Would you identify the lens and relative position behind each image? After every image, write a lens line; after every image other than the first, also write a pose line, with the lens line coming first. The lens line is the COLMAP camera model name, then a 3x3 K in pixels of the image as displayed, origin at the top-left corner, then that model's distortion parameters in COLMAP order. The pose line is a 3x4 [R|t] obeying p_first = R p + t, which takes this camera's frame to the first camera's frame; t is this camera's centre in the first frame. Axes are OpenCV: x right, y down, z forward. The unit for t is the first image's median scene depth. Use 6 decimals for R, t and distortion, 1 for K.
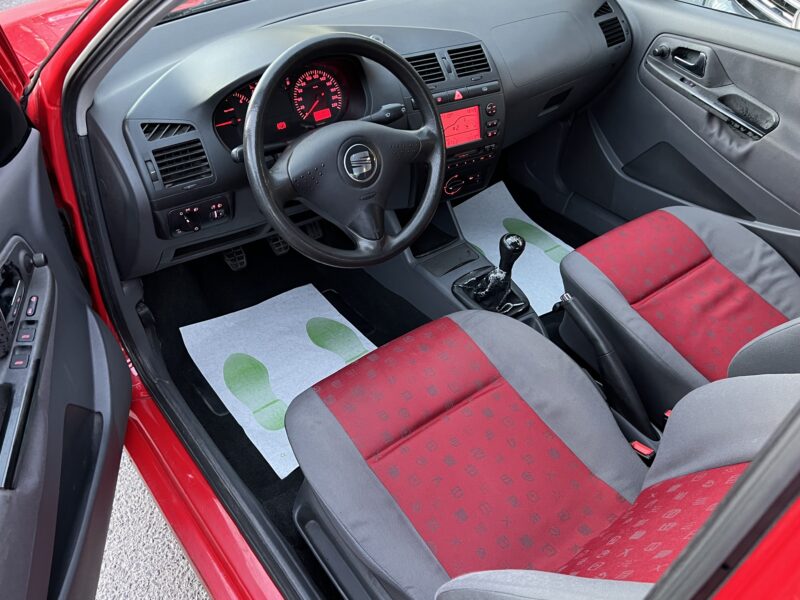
lens RADIAL K [[664.6, 0, 392.7], [0, 664.6, 309.0], [0, 0, 1]] dist [0.044382, -0.006621]
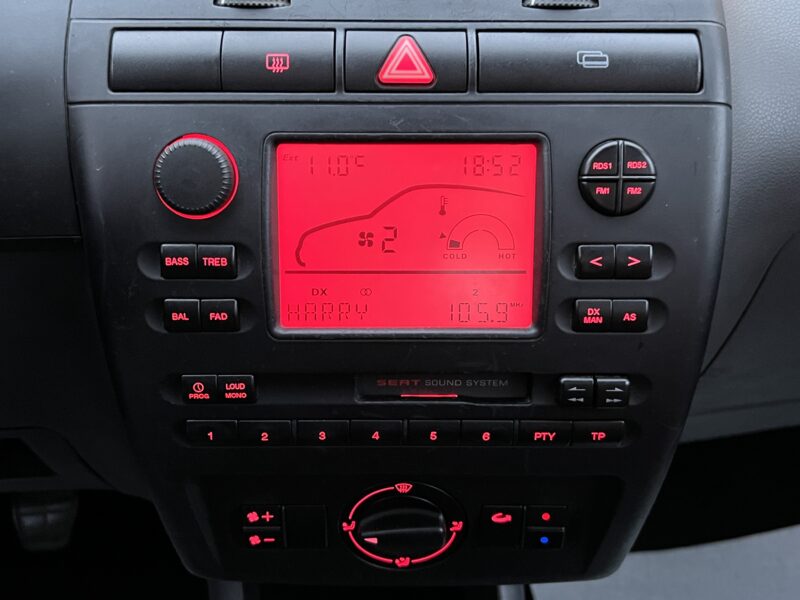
lens RADIAL K [[840.2, 0, 395.9], [0, 840.2, 296.0], [0, 0, 1]] dist [0.044627, 0.000000]
pose [[0.863406, 0.182437, -0.470368, 0.211582], [-0.303906, 0.932268, -0.196259, -0.216528], [0.402704, 0.312399, 0.860370, 0.821651]]
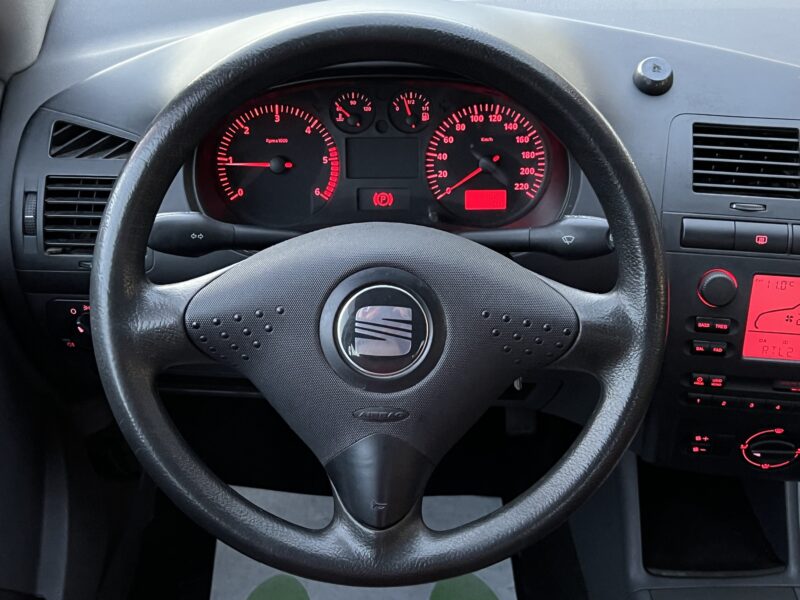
lens RADIAL K [[1020.2, 0, 397.8], [0, 1020.2, 299.1], [0, 0, 1]] dist [0.043827, 0.000000]
pose [[0.814287, 0.302110, -0.495647, 0.201424], [-0.372696, 0.926741, -0.047420, -0.170088], [0.445010, 0.223339, 0.867229, 0.383034]]
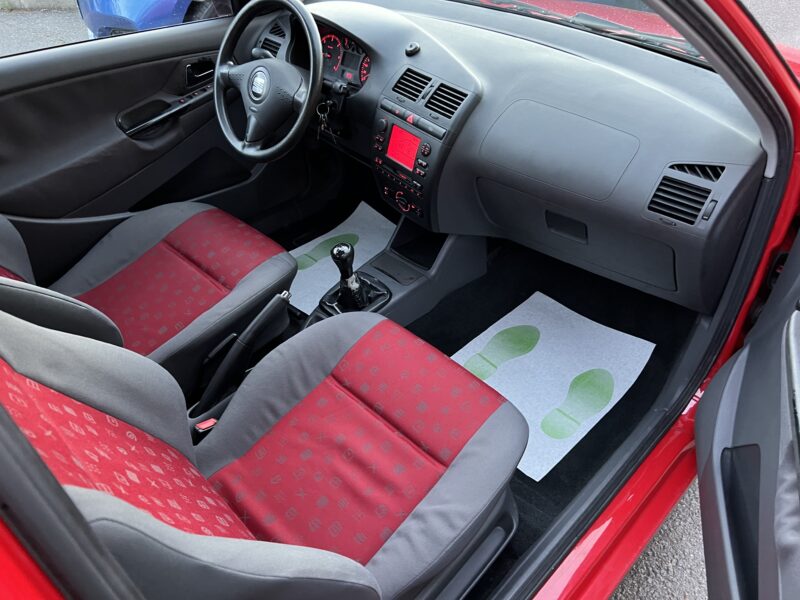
lens RADIAL K [[604.1, 0, 395.7], [0, 604.1, 304.2], [0, 0, 1]] dist [0.055825, -0.046449]
pose [[0.126354, 0.615570, -0.777887, 1.020036], [-0.633374, 0.653584, 0.414325, -0.509429], [0.763461, 0.440342, 0.472469, 0.654626]]
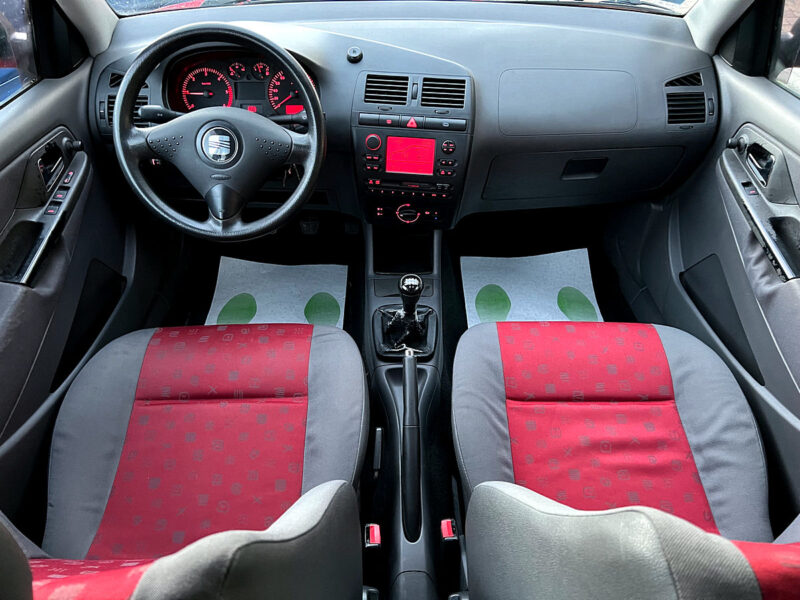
lens RADIAL K [[604.1, 0, 394.1], [0, 604.1, 313.5], [0, 0, 1]] dist [0.055825, -0.046449]
pose [[0.799784, 0.372527, -0.470712, 0.597097], [-0.378295, 0.921623, 0.086624, -0.129324], [0.466089, 0.108788, 0.878024, 0.236182]]
